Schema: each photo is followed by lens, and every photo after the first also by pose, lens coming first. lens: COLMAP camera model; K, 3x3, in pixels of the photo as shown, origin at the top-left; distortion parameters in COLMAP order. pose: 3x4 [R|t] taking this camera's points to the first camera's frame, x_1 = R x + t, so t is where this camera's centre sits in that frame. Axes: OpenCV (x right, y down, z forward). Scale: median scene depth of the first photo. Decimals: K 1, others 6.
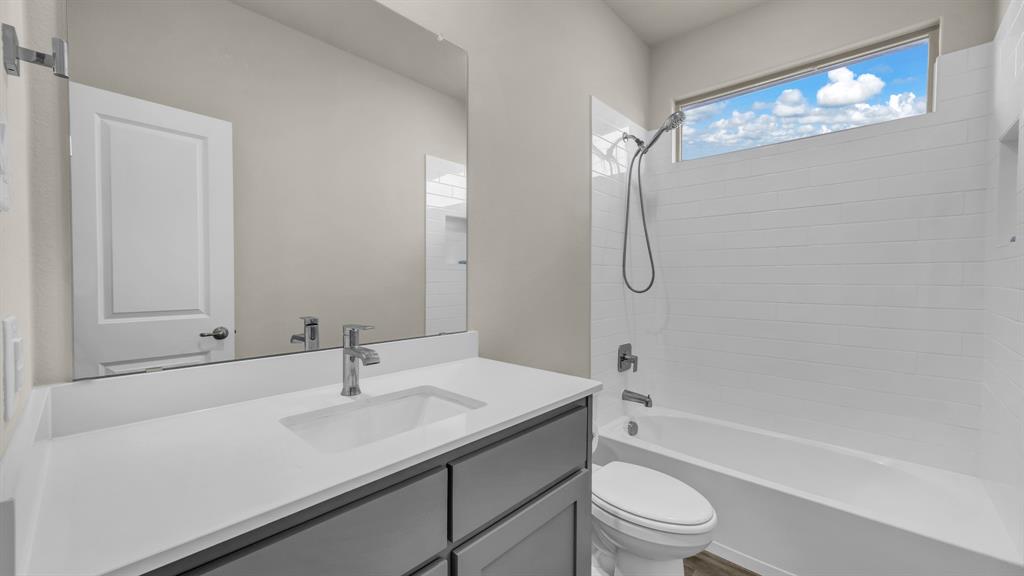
lens RADIAL K [[401.6, 0, 514.3], [0, 401.6, 284.1], [0, 0, 1]] dist [0.038706, 0.000055]
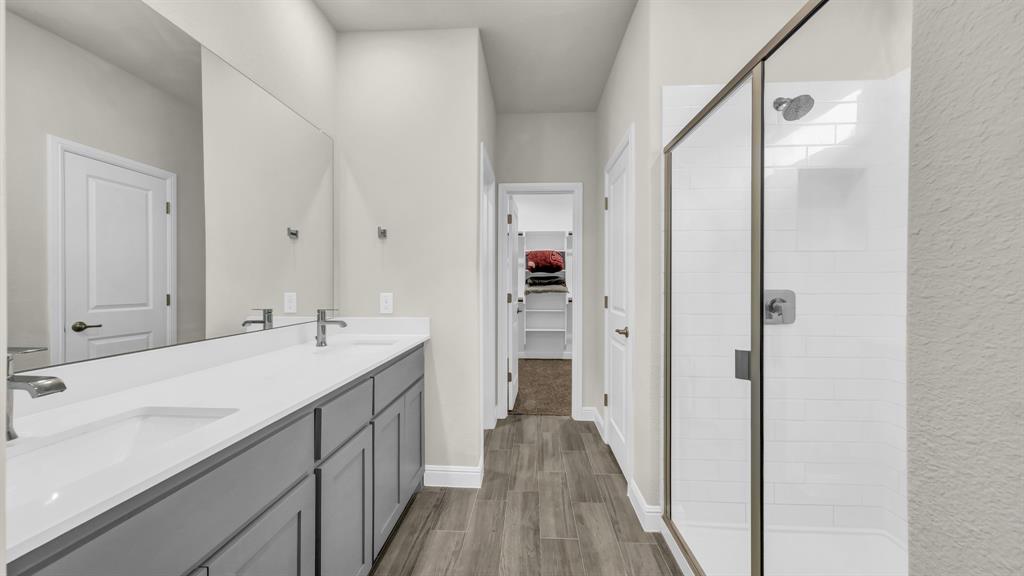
lens RADIAL K [[347.6, 0, 514.1], [0, 347.6, 285.1], [0, 0, 1]] dist [-0.000218, -0.000013]
pose [[0.772104, -0.008518, 0.635439, -0.407992], [0.011530, 0.999933, -0.000606, 0.002282], [-0.635391, 0.007794, 0.772151, -0.444469]]
